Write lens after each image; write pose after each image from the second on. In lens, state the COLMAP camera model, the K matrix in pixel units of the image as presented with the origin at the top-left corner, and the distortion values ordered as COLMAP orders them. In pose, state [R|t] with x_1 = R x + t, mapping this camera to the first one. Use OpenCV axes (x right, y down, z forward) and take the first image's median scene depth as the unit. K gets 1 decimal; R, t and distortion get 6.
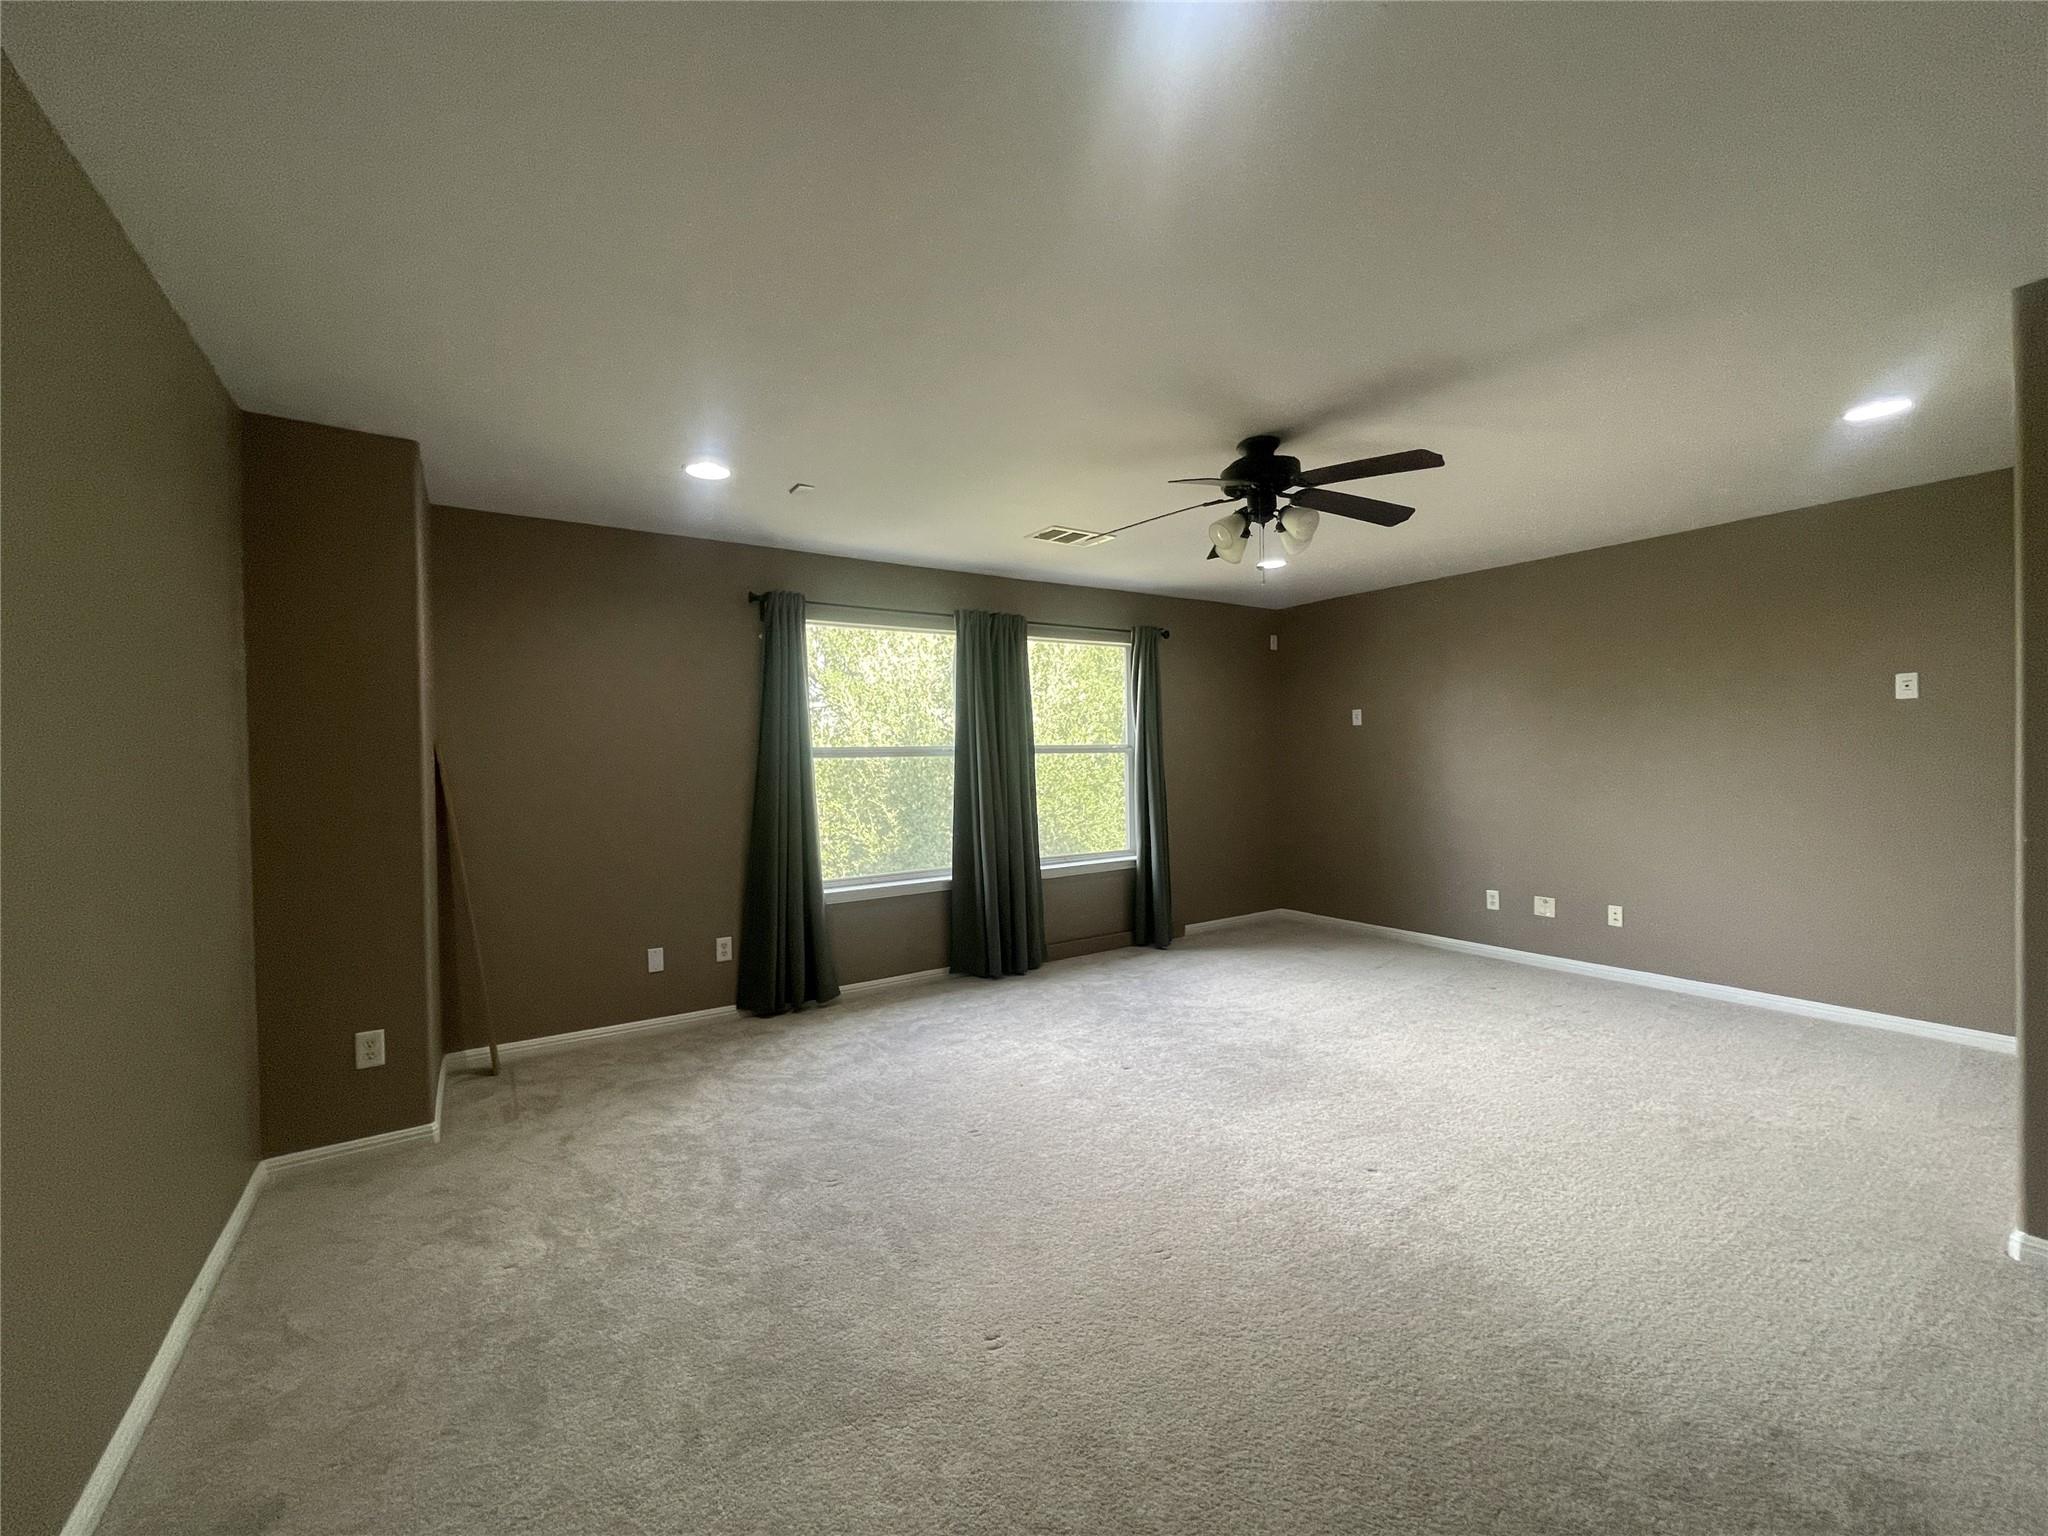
lens RADIAL K [[827.2, 0, 1024.0], [0, 827.2, 768.0], [0, 0, 1]] dist [0.000127, 0.000031]
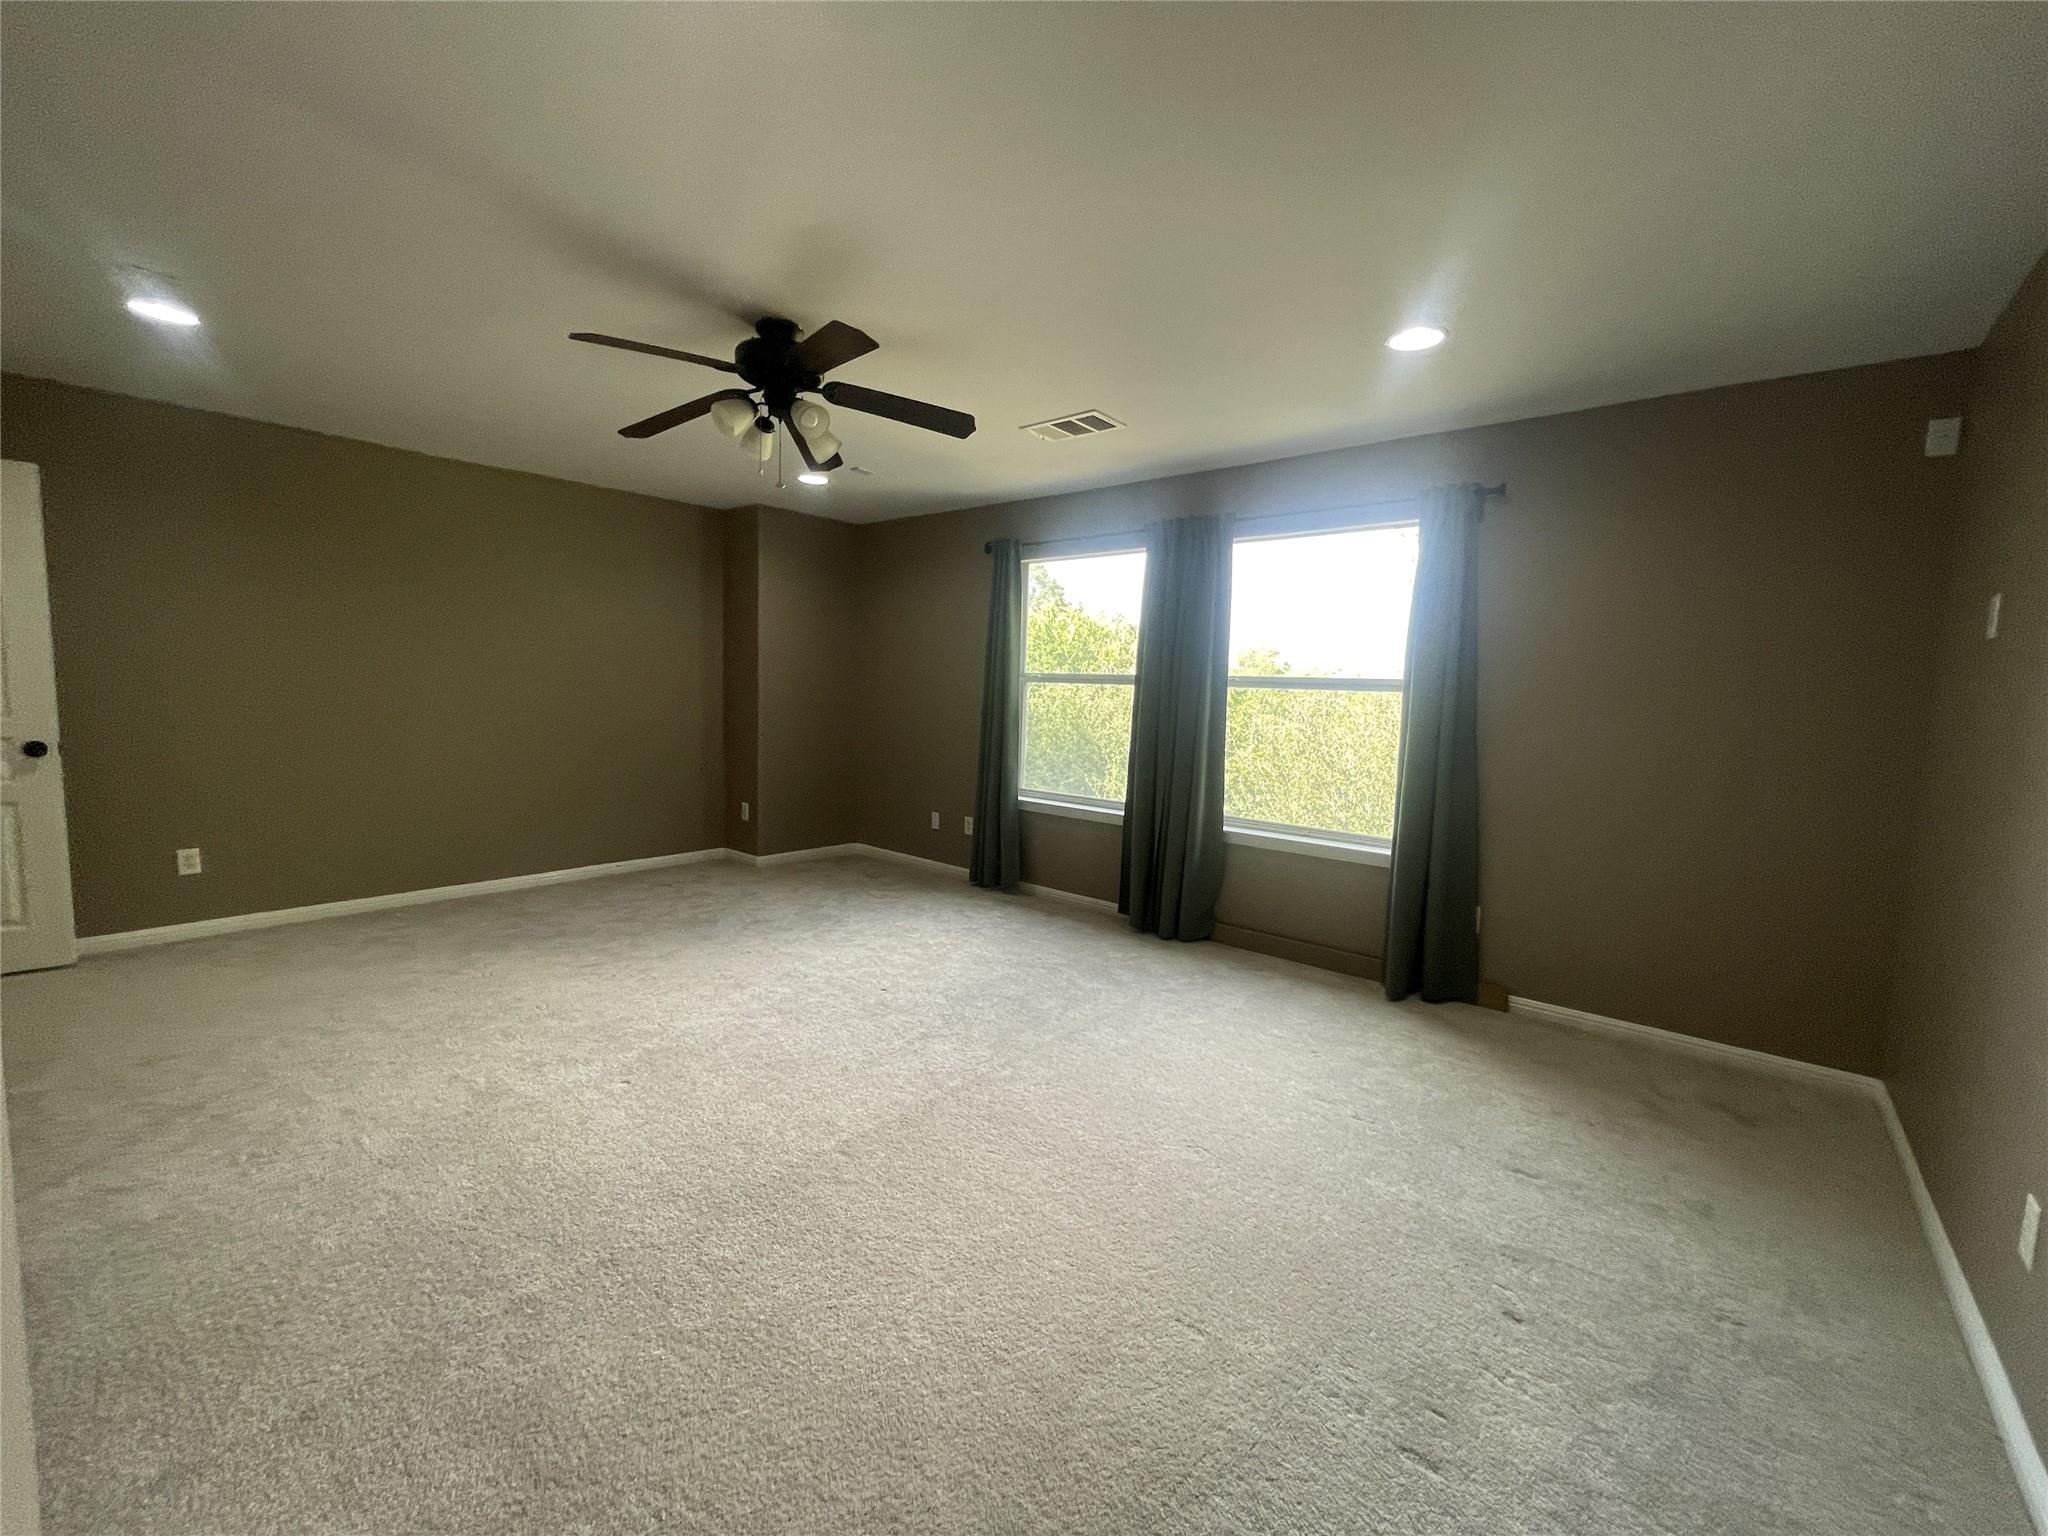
lens RADIAL K [[827.2, 0, 1024.0], [0, 827.2, 768.0], [0, 0, 1]] dist [0.000127, 0.000031]
pose [[0.274266, 0.123160, -0.953735, 0.816201], [-0.047515, 0.992289, 0.114474, -0.024044], [0.960479, 0.013921, 0.278003, 0.648491]]
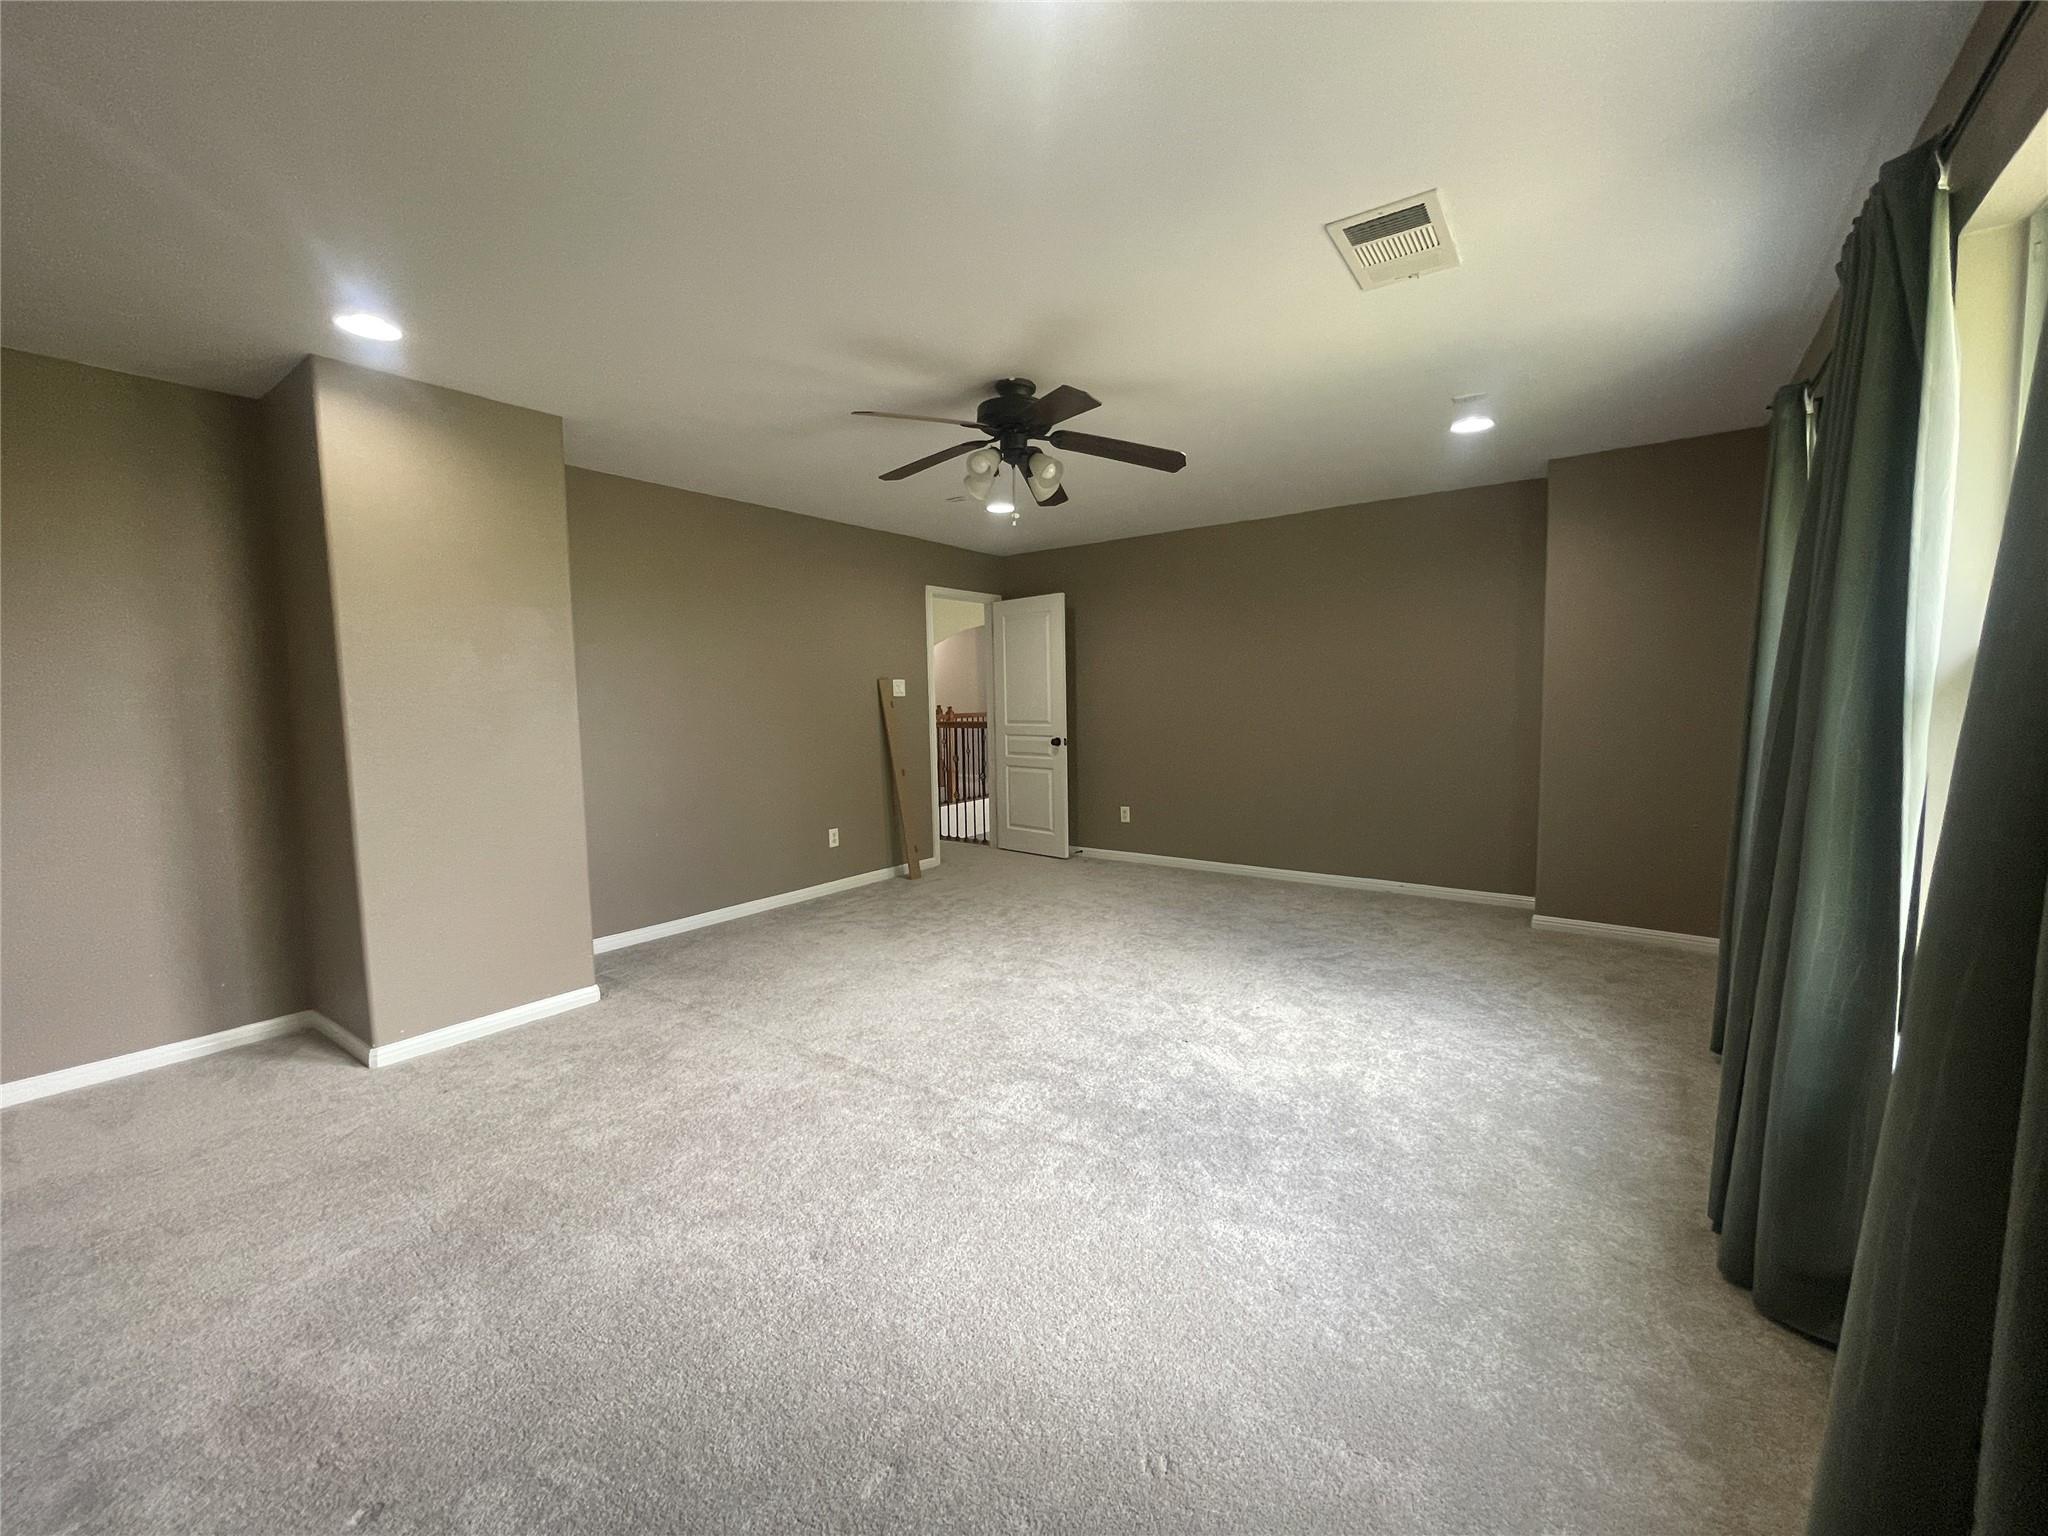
lens RADIAL K [[827.2, 0, 1024.0], [0, 827.2, 768.0], [0, 0, 1]] dist [0.000127, 0.000031]
pose [[-0.938780, 0.075327, -0.336182, 0.439845], [0.038679, 0.992680, 0.114415, -0.037928], [0.342340, 0.094407, -0.934821, 1.284932]]
